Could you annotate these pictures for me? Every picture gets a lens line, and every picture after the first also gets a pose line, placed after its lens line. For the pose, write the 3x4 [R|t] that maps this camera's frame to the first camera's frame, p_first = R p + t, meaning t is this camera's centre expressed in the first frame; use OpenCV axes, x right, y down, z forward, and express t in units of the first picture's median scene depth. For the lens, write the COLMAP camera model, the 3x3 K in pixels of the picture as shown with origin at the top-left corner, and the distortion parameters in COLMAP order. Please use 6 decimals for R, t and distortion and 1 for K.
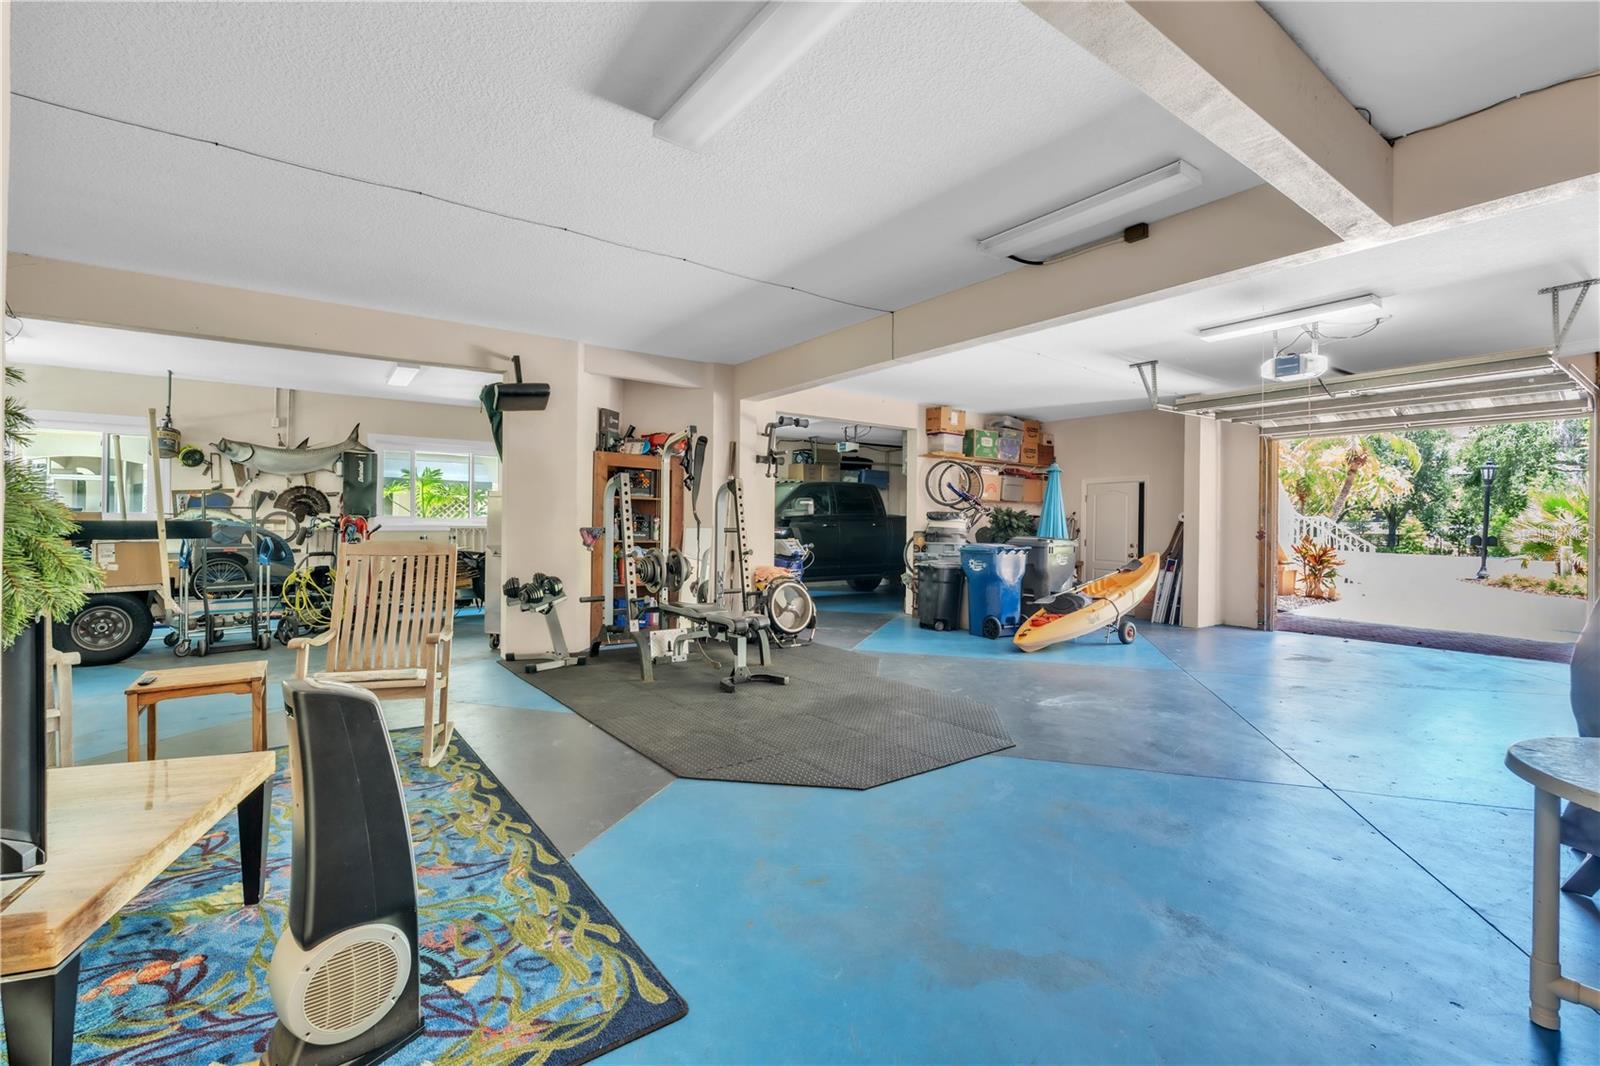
lens RADIAL K [[696.0, 0, 799.1], [0, 696.0, 529.4], [0, 0, 1]] dist [0.000063, 0.000002]
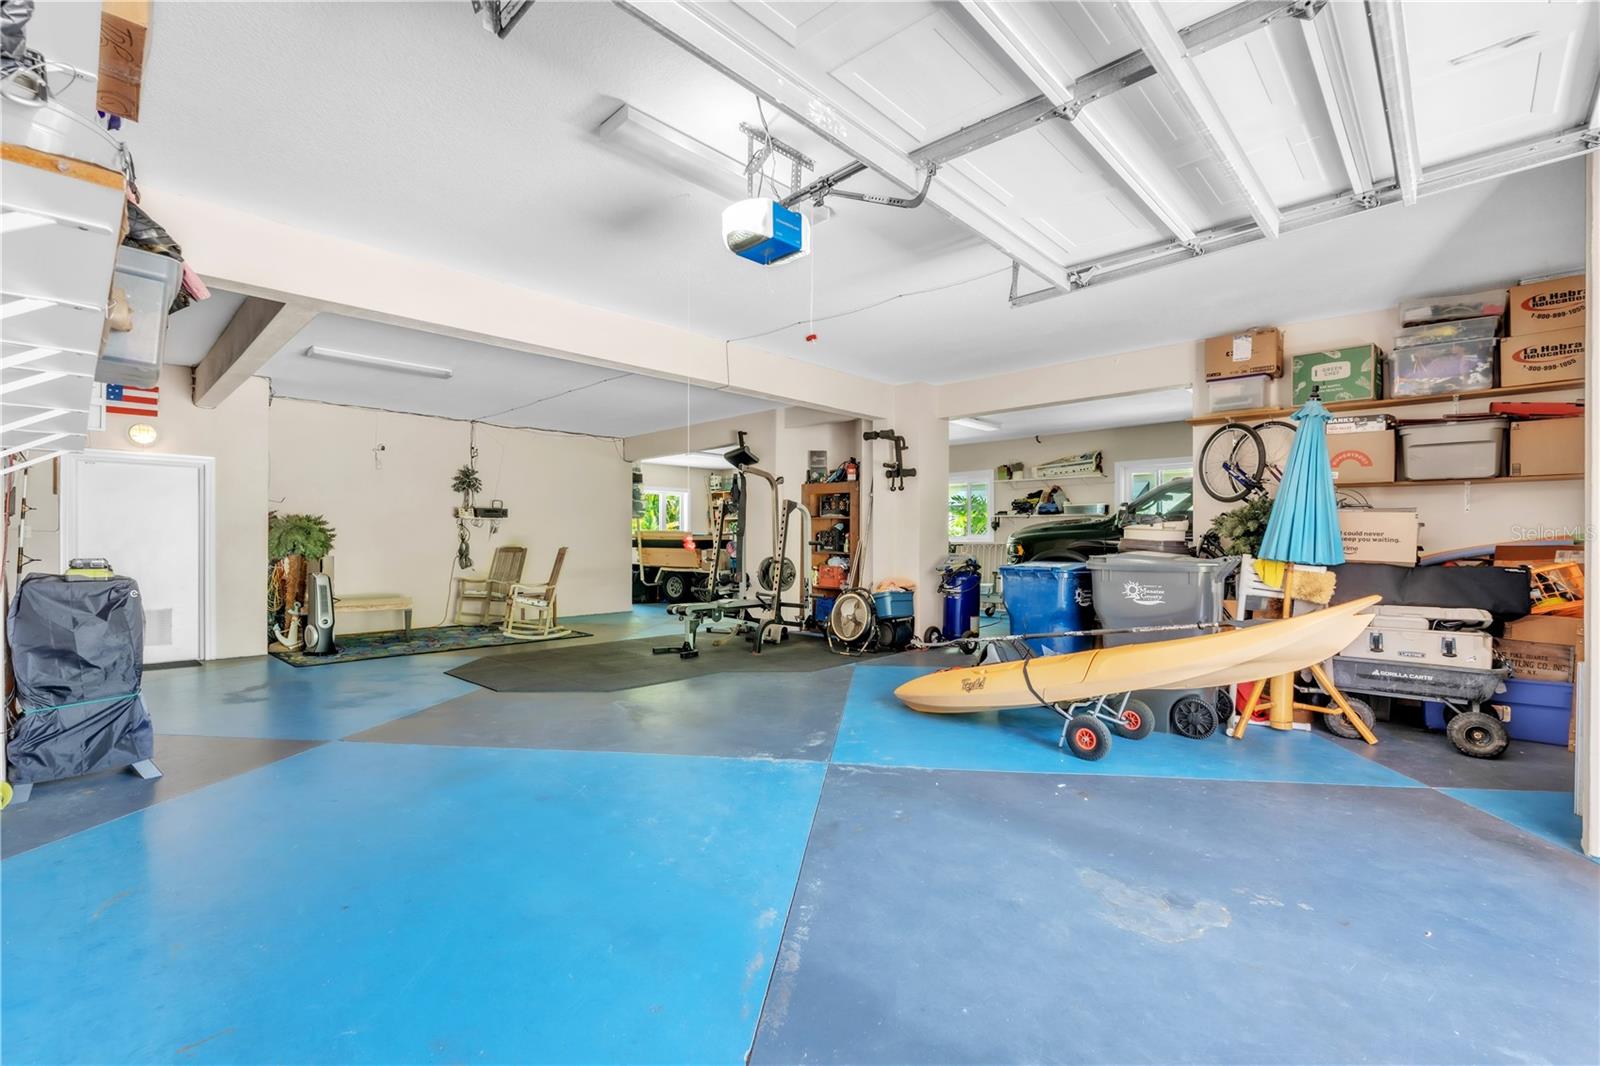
lens RADIAL K [[696.0, 0, 799.6], [0, 696.0, 538.8], [0, 0, 1]] dist [0.000063, 0.000002]
pose [[0.171258, -0.004676, -0.985215, 0.996826], [-0.000555, 0.999988, -0.004843, 0.000152], [0.985226, 0.001376, 0.171253, 0.737959]]
